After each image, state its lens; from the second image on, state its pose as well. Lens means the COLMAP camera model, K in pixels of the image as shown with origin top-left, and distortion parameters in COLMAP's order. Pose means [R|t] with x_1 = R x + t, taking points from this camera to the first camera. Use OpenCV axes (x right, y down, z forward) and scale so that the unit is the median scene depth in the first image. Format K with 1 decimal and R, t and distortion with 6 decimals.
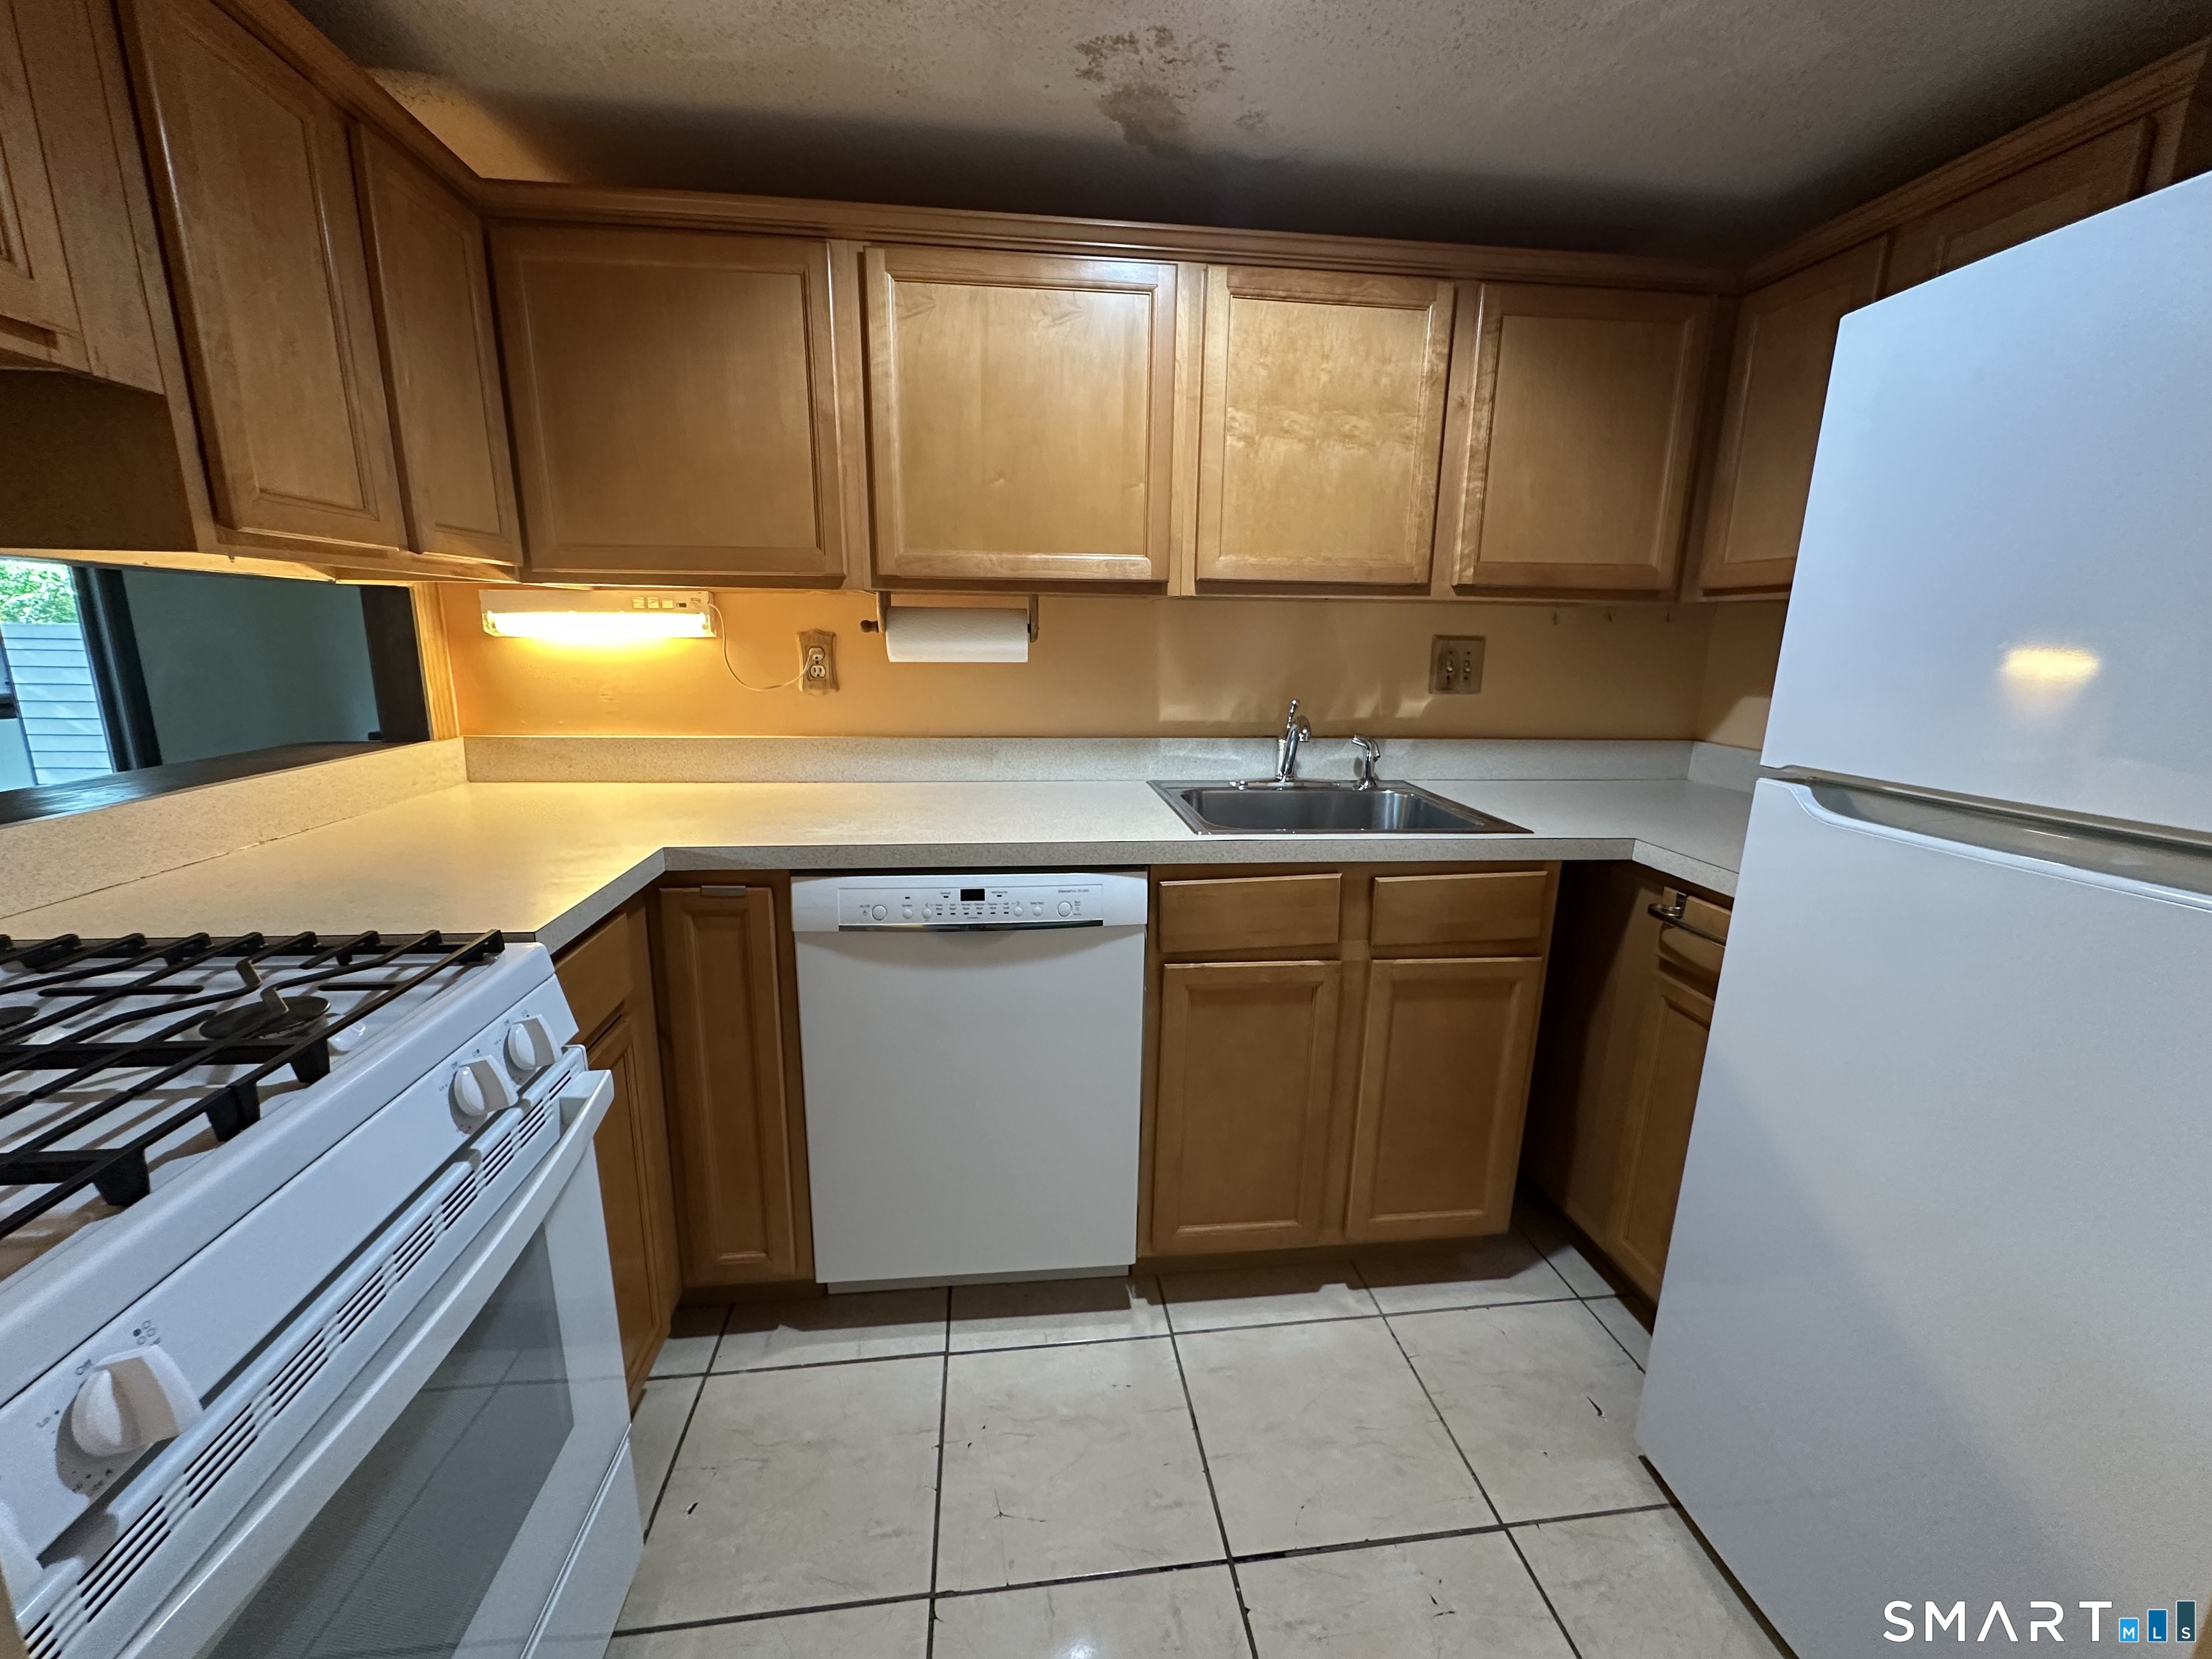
lens RADIAL K [[888.5, 0, 1104.7], [0, 888.5, 834.9], [0, 0, 1]] dist [0.000683, 0.000734]
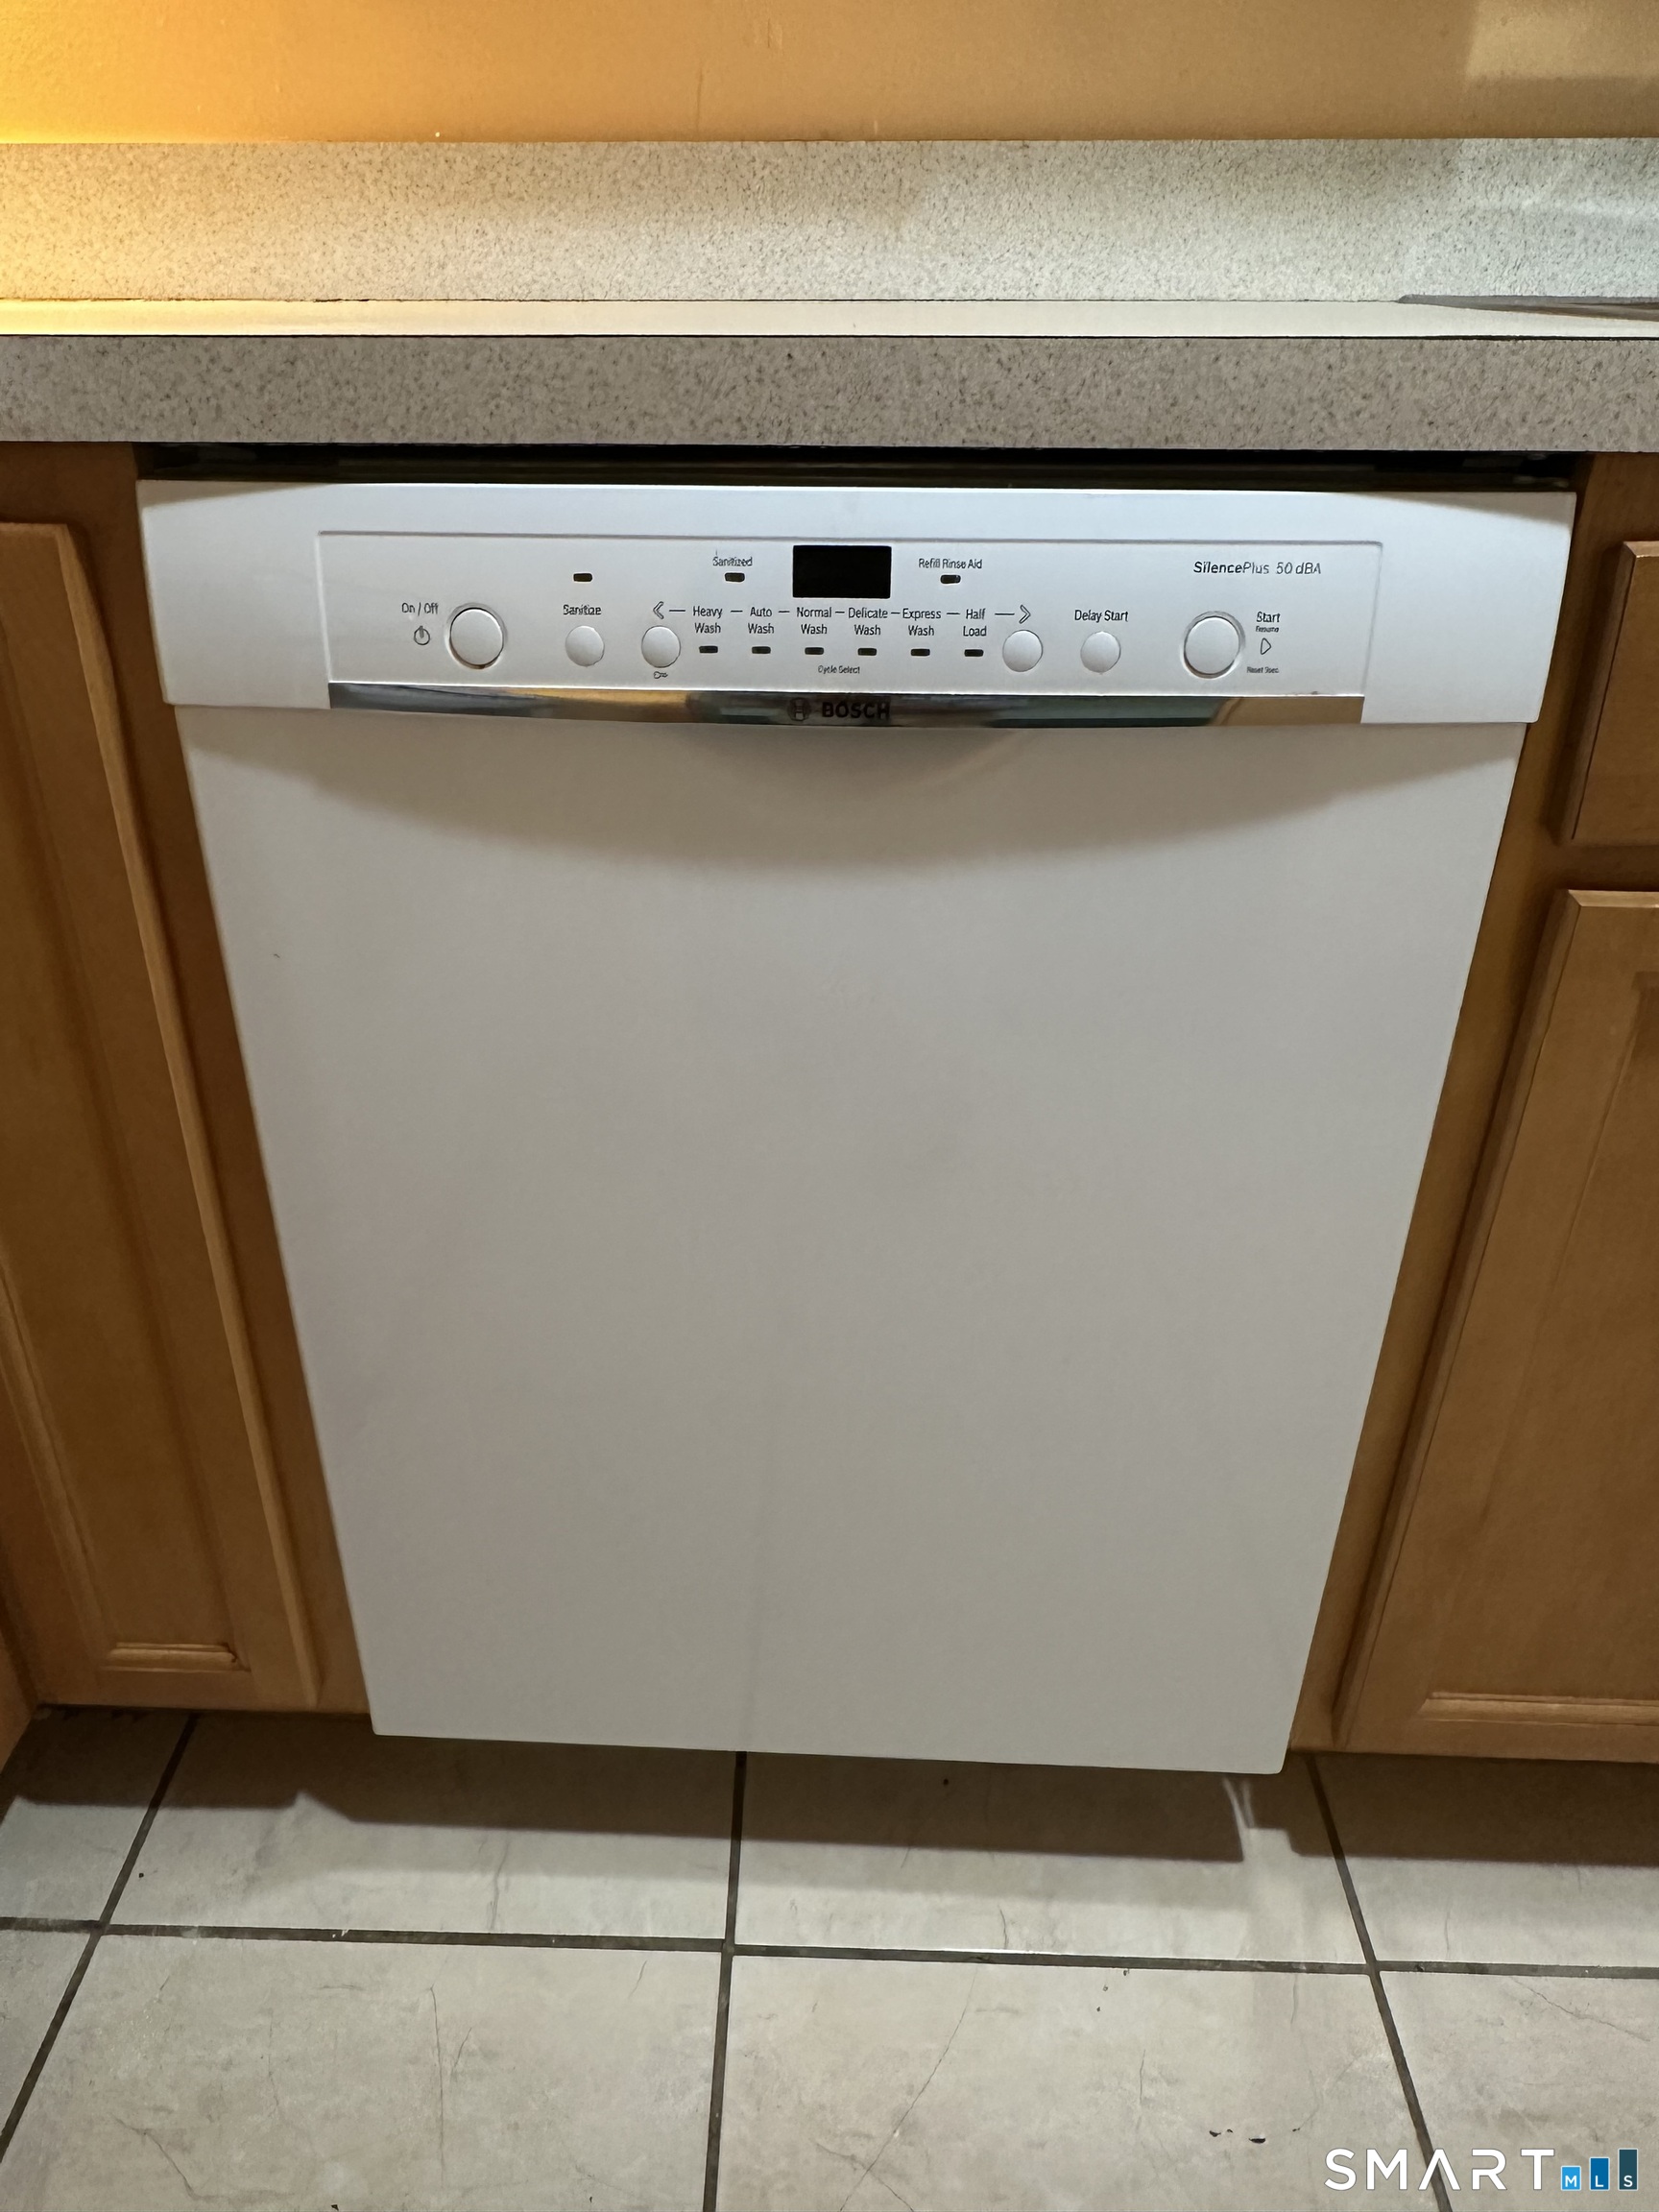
lens RADIAL K [[1506.8, 0, 818.3], [0, 1506.8, 1097.2], [0, 0, 1]] dist [0.001149, -0.001116]
pose [[0.989483, 0.062409, -0.130490, -0.084635], [-0.024657, 0.961702, 0.272985, 0.086473], [0.142530, -0.266897, 0.953127, 0.520625]]
